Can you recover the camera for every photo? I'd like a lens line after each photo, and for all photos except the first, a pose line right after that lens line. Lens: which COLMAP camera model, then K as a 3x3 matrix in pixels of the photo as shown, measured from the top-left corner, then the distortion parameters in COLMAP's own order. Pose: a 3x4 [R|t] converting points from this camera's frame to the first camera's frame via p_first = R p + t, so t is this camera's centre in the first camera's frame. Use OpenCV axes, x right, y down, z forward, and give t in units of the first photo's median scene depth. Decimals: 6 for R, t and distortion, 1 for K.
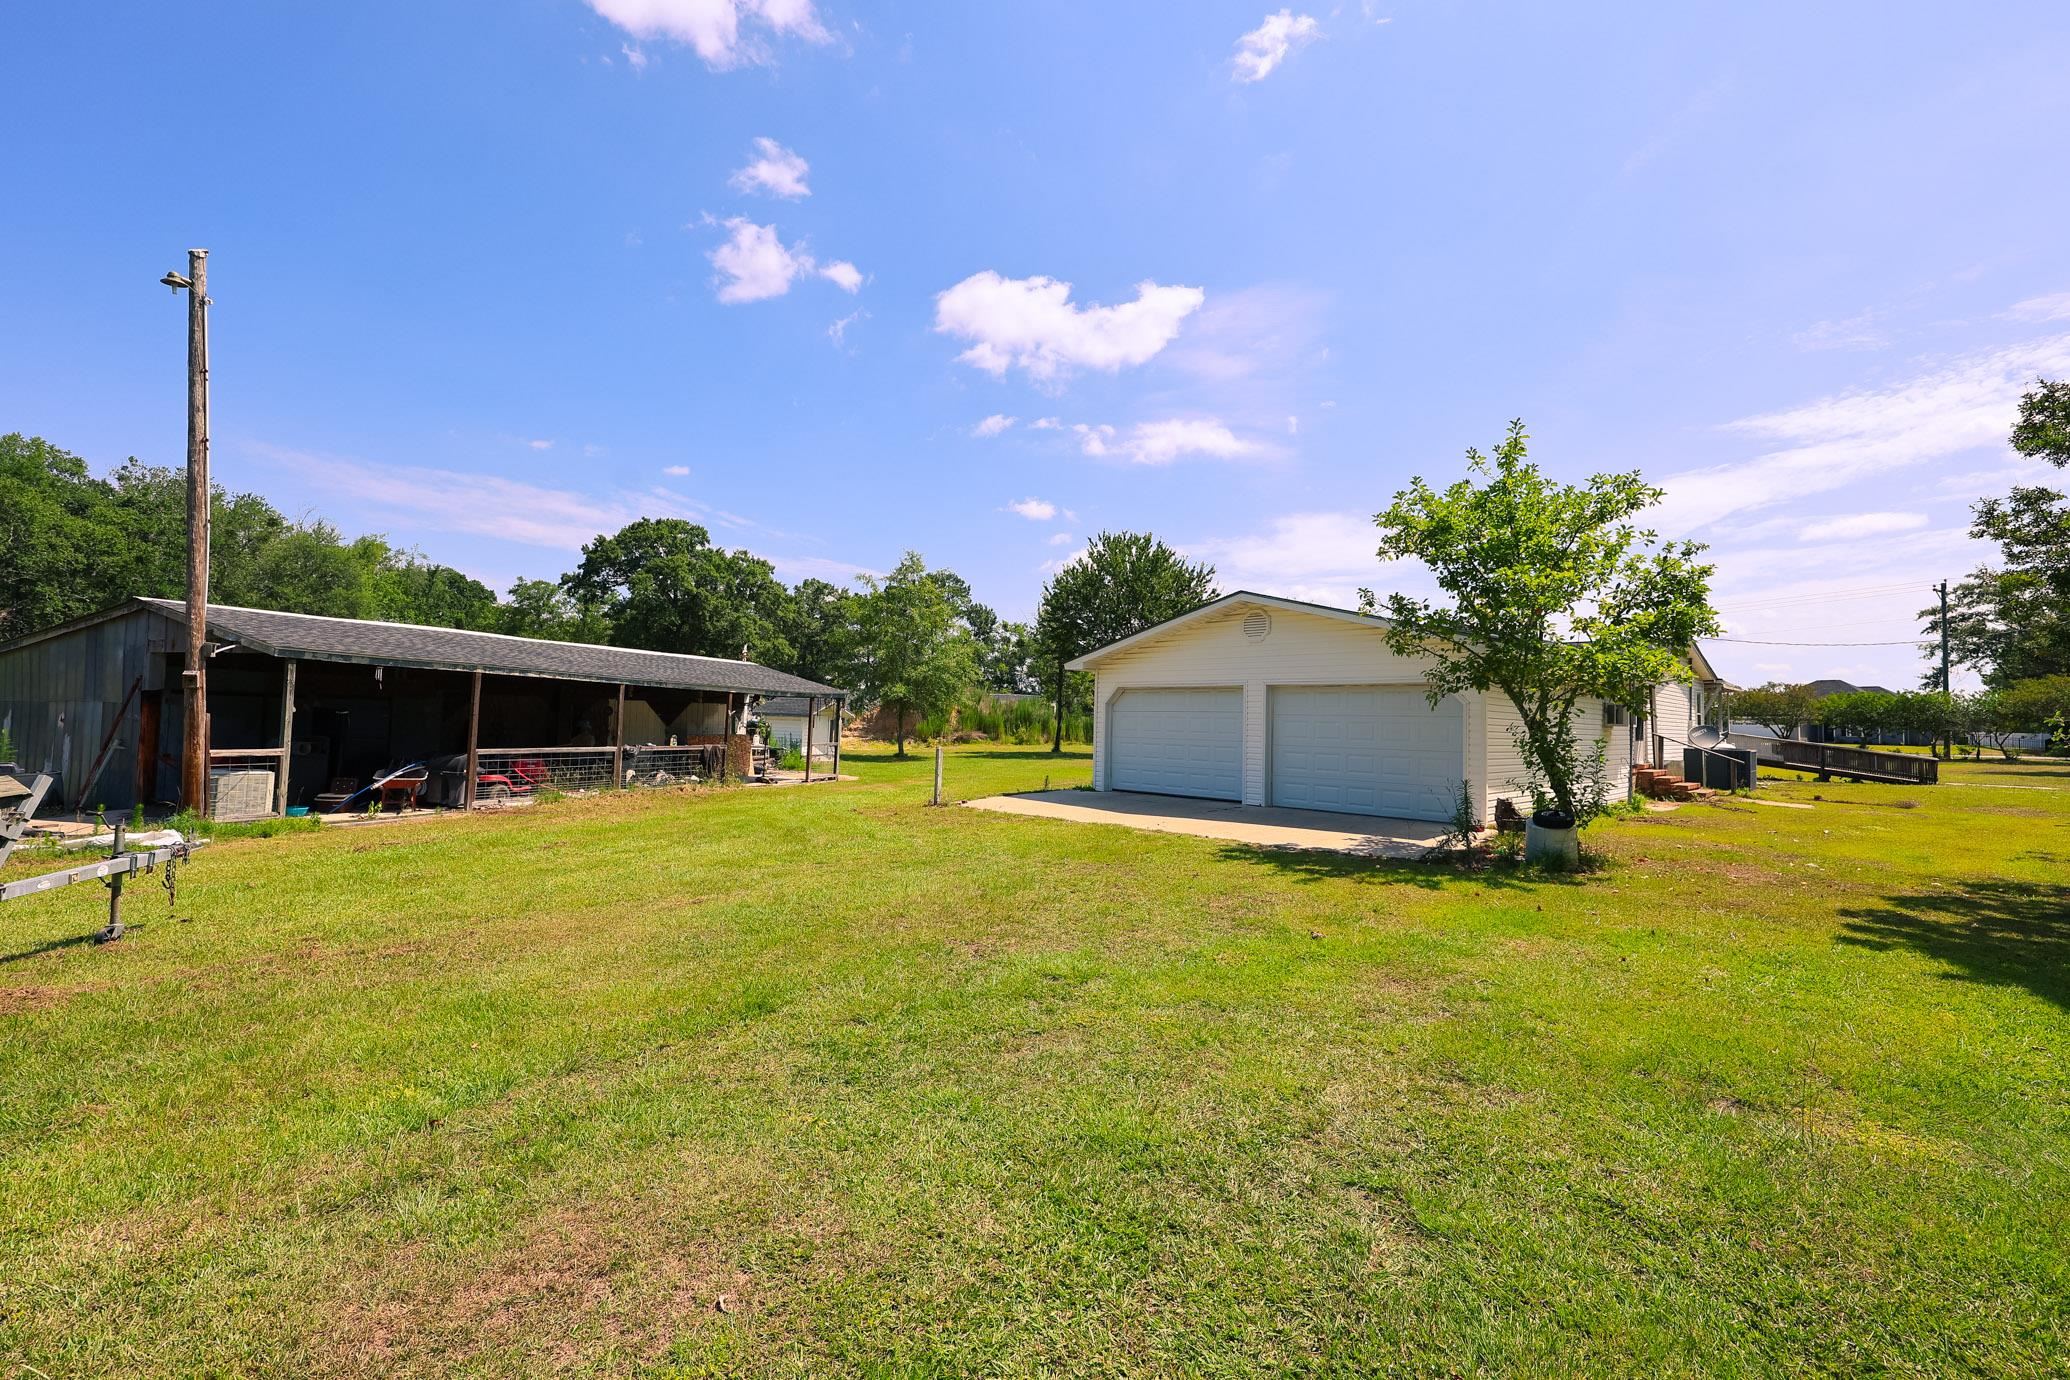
lens RADIAL K [[884.9, 0, 1035.0], [0, 884.9, 690.0], [0, 0, 1]] dist [0.001240, 0.000291]
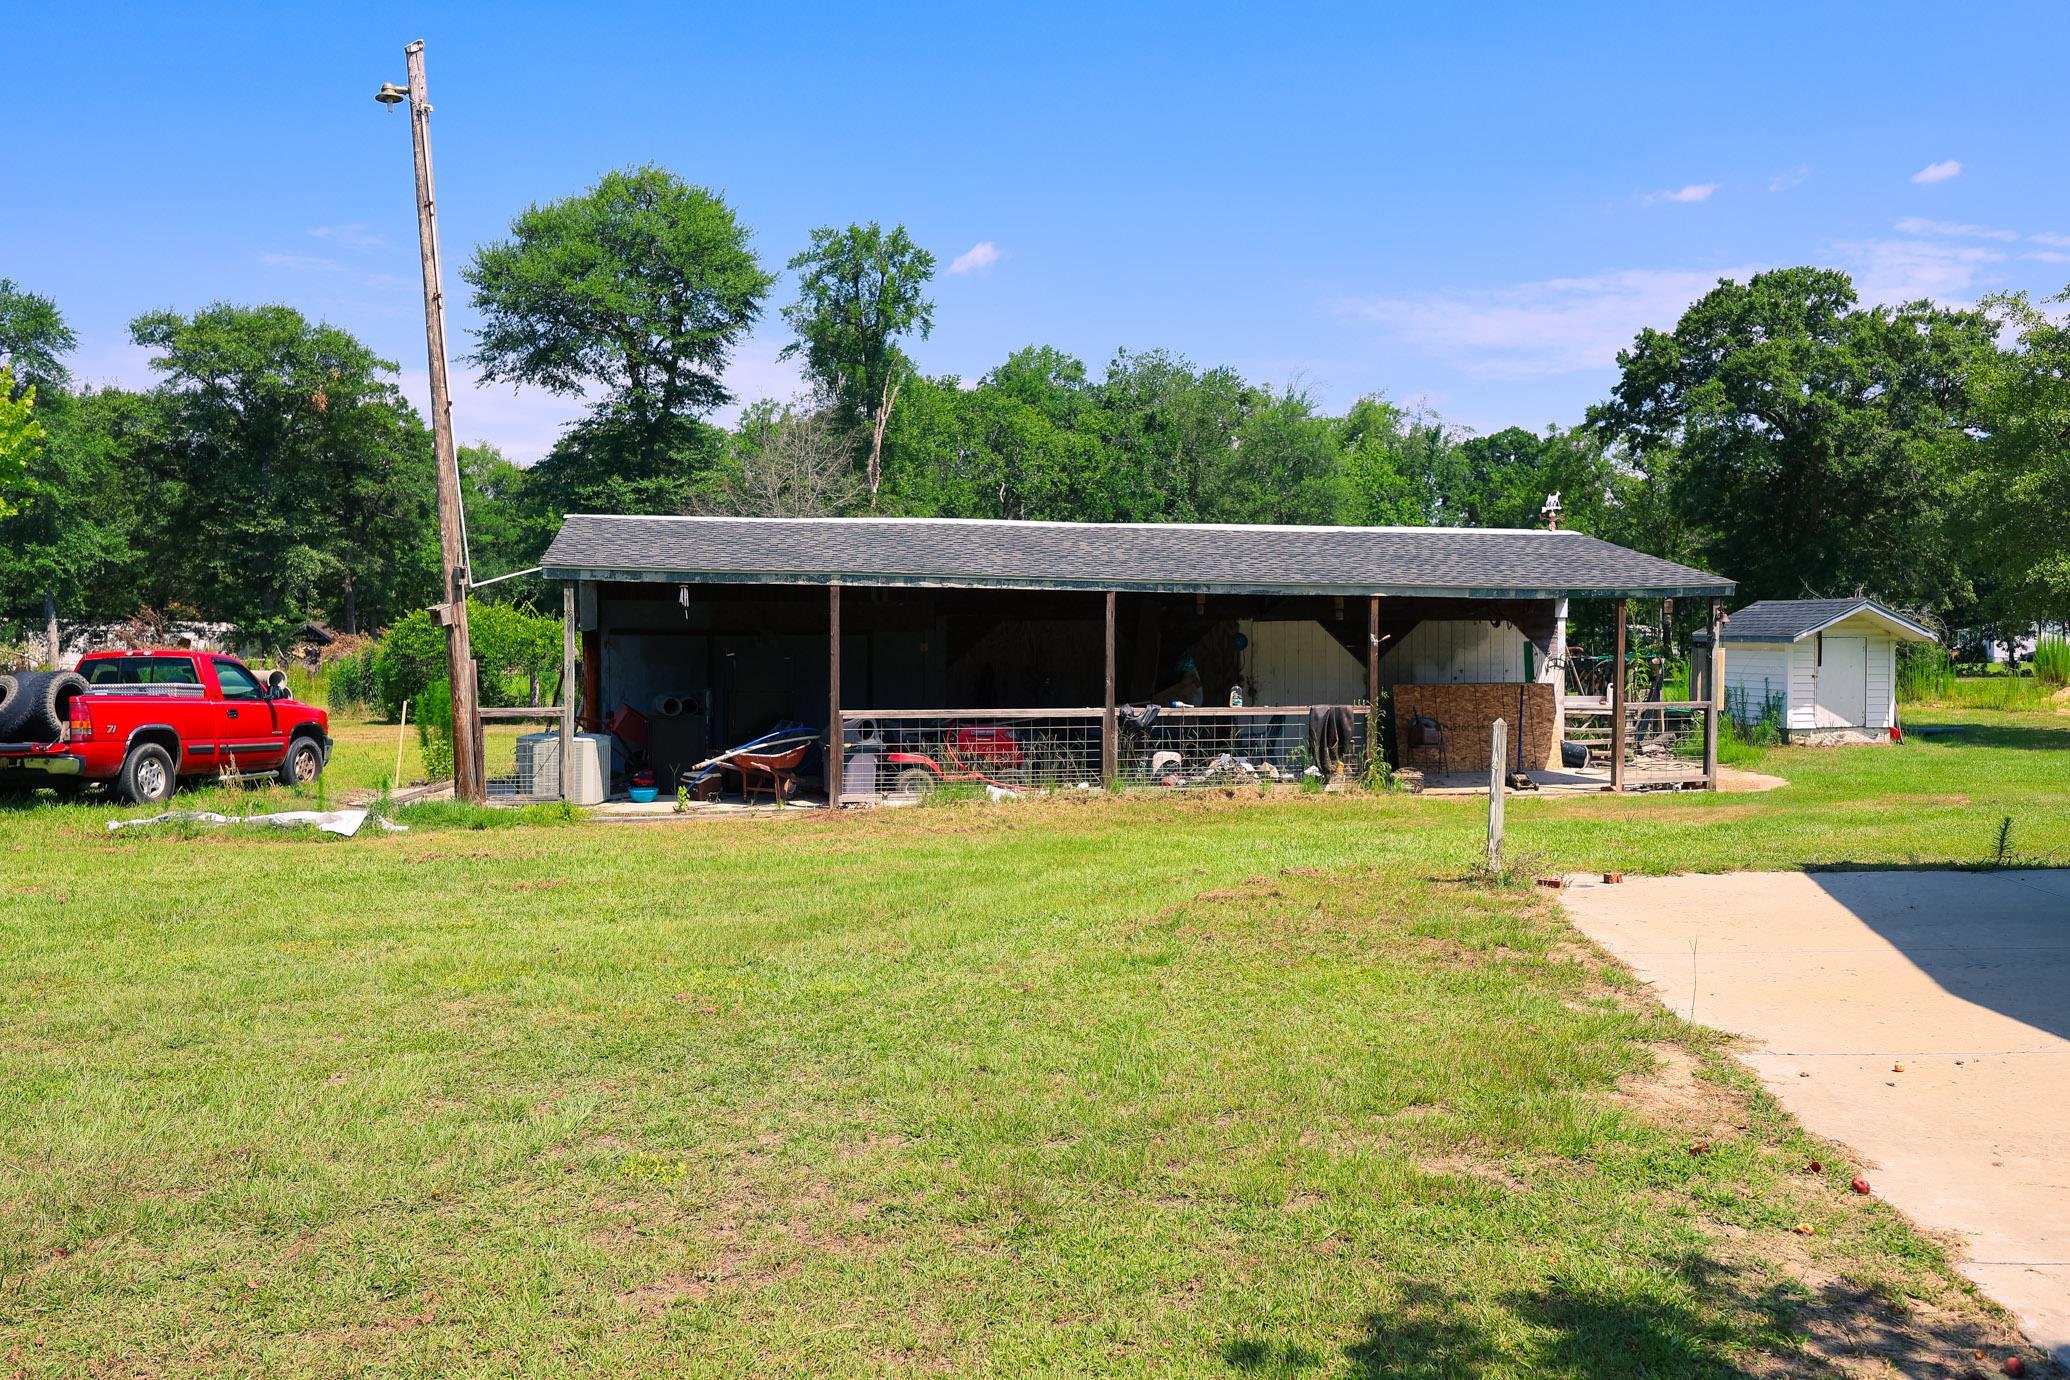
lens RADIAL K [[1495.0, 0, 1035.0], [0, 1495.0, 690.0], [0, 0, 1]] dist [0.000279, -0.000026]
pose [[0.558098, -0.000005, -0.829775, 0.118596], [0.045846, 0.998473, 0.030830, 0.010488], [0.828507, -0.055247, 0.557246, 0.206970]]
